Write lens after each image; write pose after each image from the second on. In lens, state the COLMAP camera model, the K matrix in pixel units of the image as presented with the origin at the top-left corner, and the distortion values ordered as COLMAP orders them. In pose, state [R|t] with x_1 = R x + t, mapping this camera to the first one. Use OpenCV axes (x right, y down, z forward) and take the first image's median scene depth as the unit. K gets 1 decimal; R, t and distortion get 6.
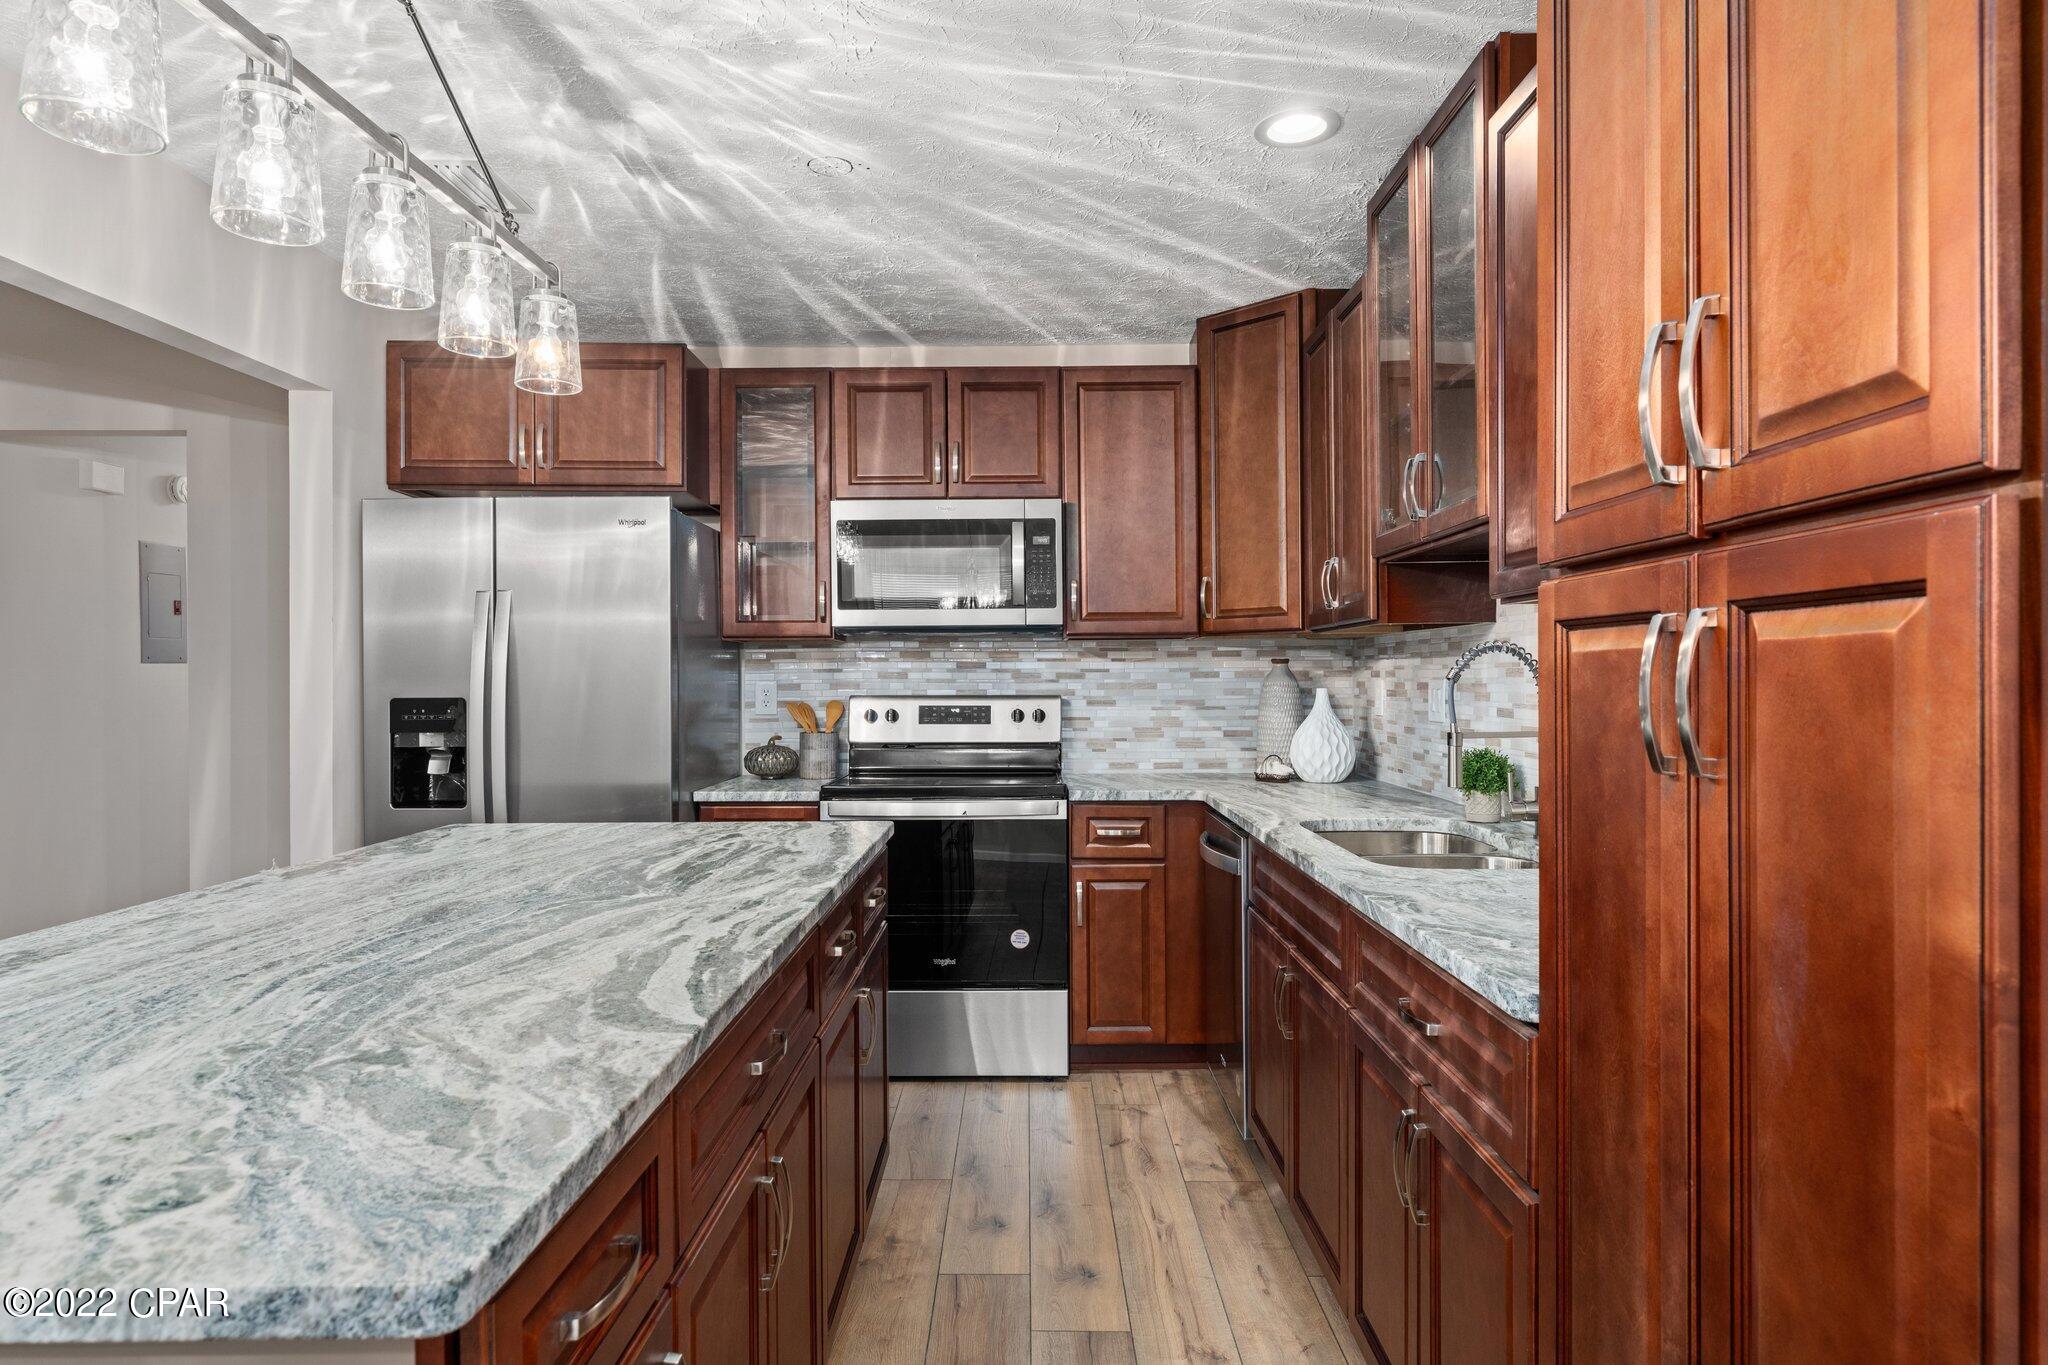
lens RADIAL K [[1172.0, 0, 1053.6], [0, 1172.0, 684.5], [0, 0, 1]] dist [0.000603, -0.000392]
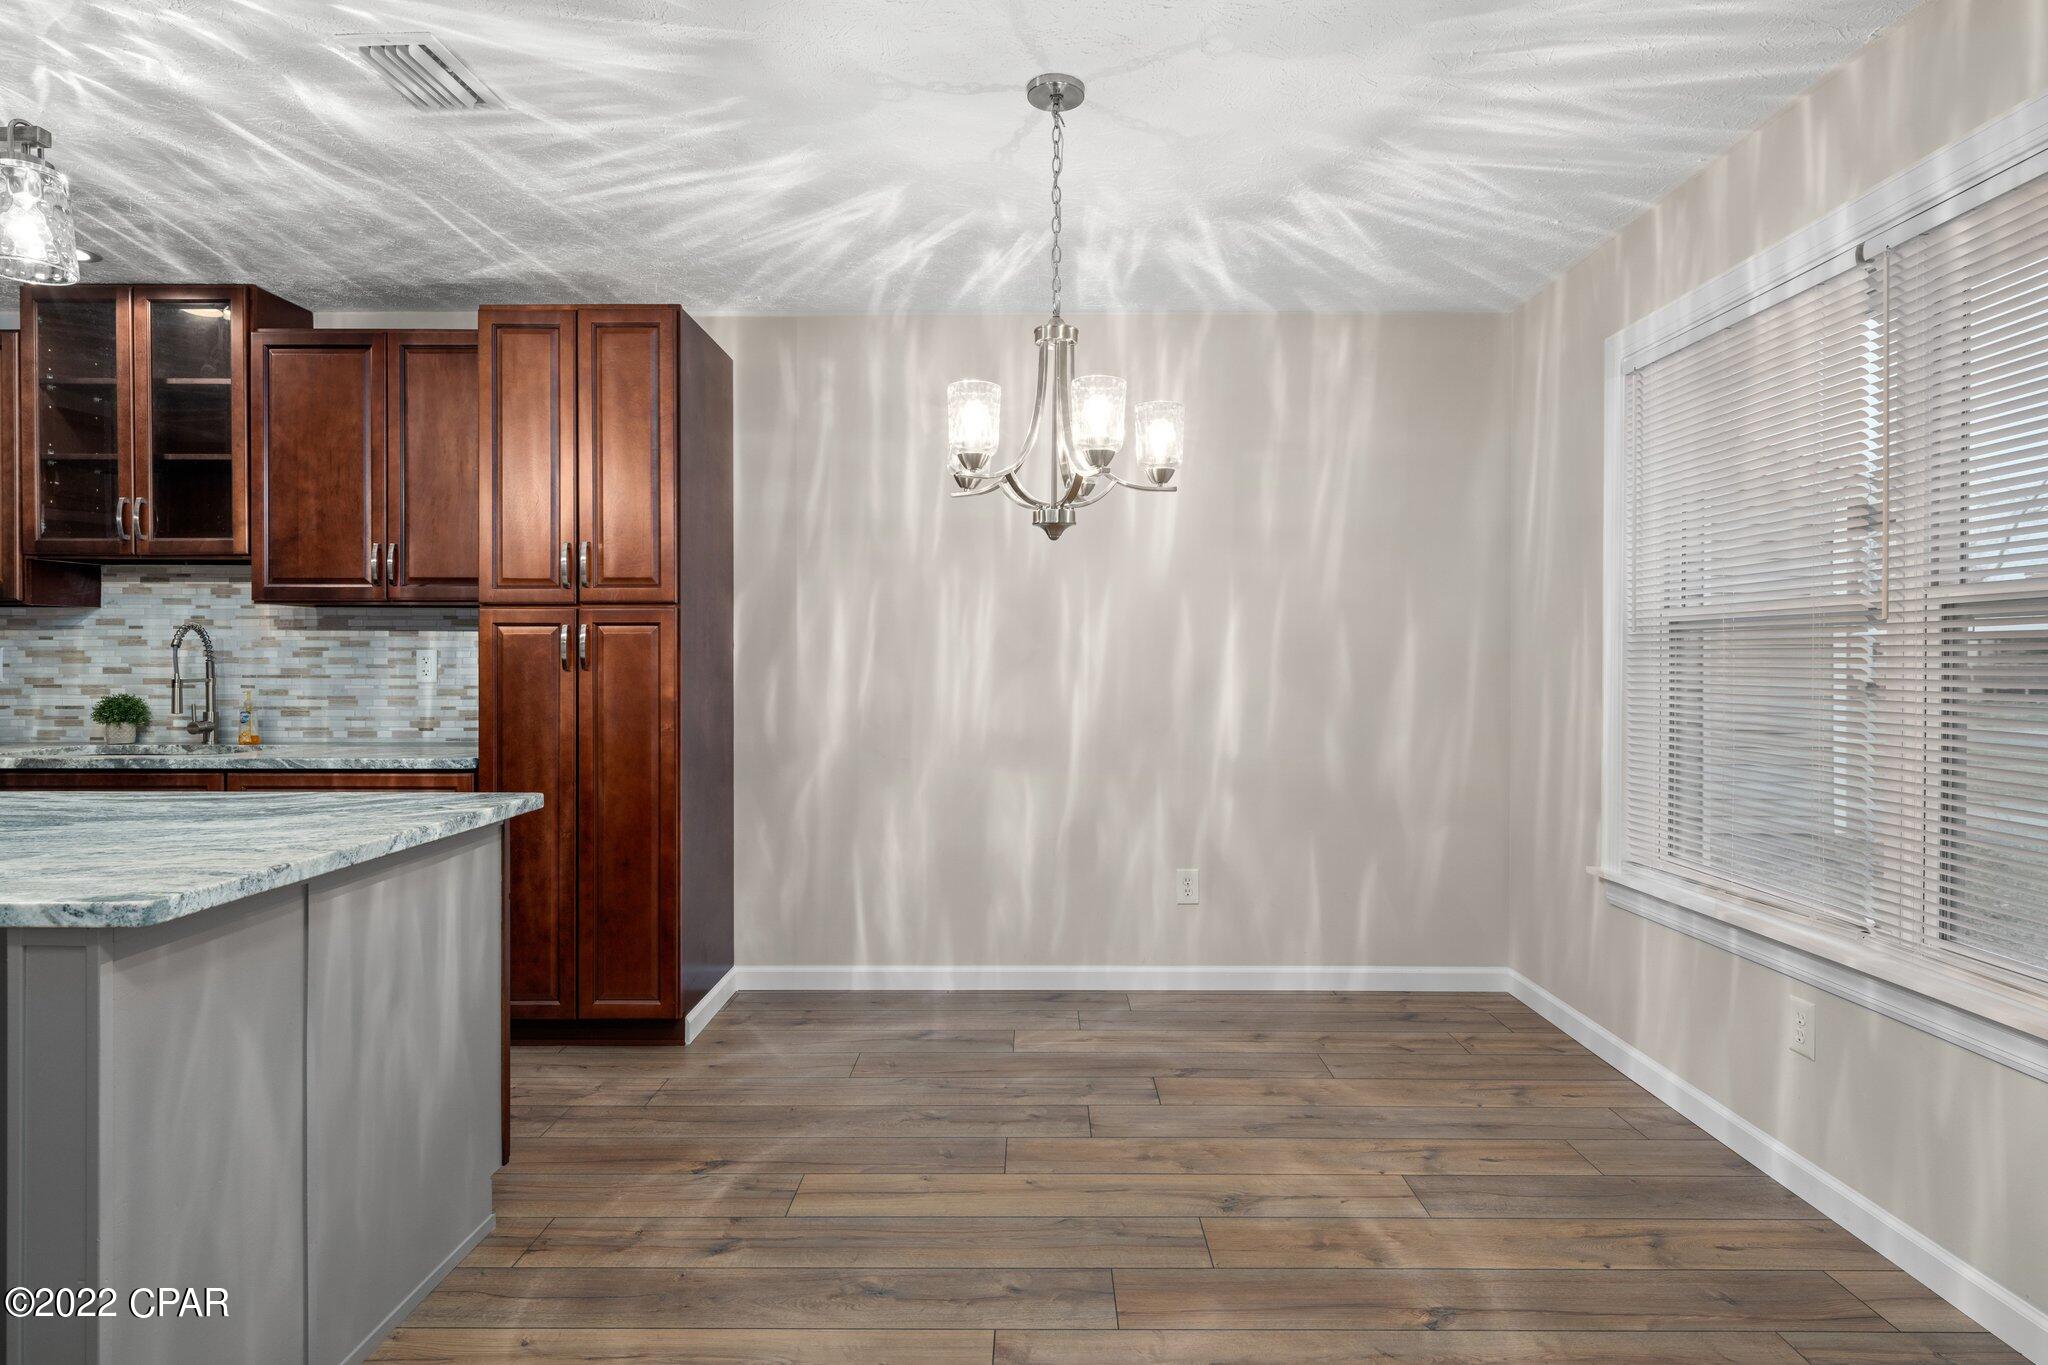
lens RADIAL K [[1054.6, 0, 1014.8], [0, 1054.6, 665.8], [0, 0, 1]] dist [-0.001273, -0.000708]
pose [[0.019754, -0.002105, 0.999803, -0.673445], [0.006133, 0.999979, 0.001984, 0.016947], [-0.999786, 0.006093, 0.019767, -0.105079]]
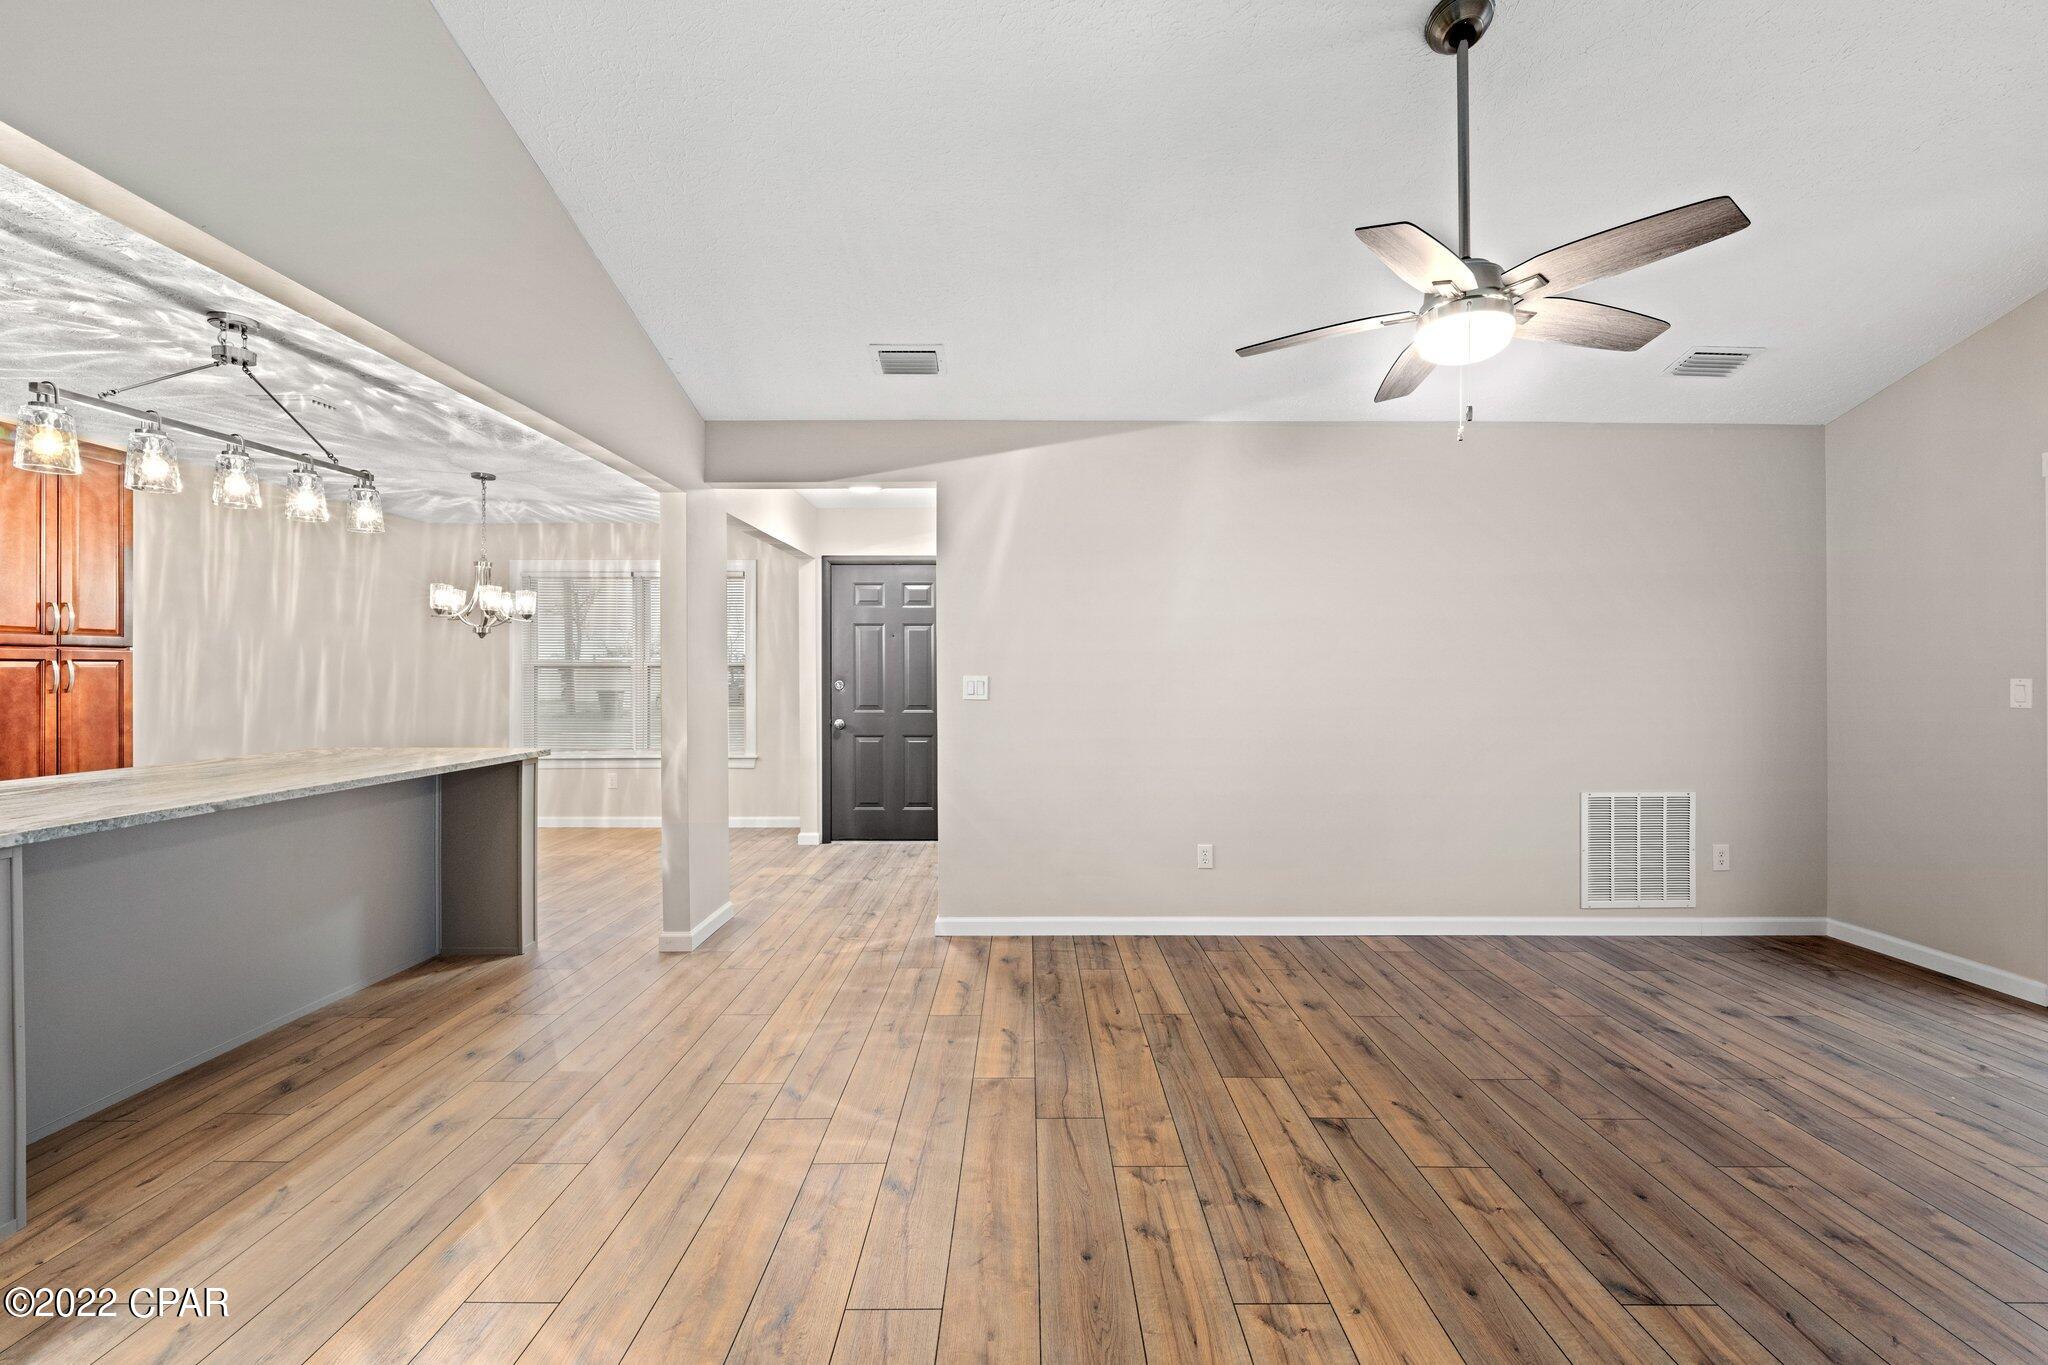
lens RADIAL K [[829.4, 0, 1029.2], [0, 829.4, 677.8], [0, 0, 1]] dist [-0.000027, -0.000120]
pose [[-0.999973, 0.001417, 0.007224, -0.937076], [0.001514, 0.999909, 0.013373, -0.007208], [-0.007204, 0.013384, -0.999884, 1.157501]]
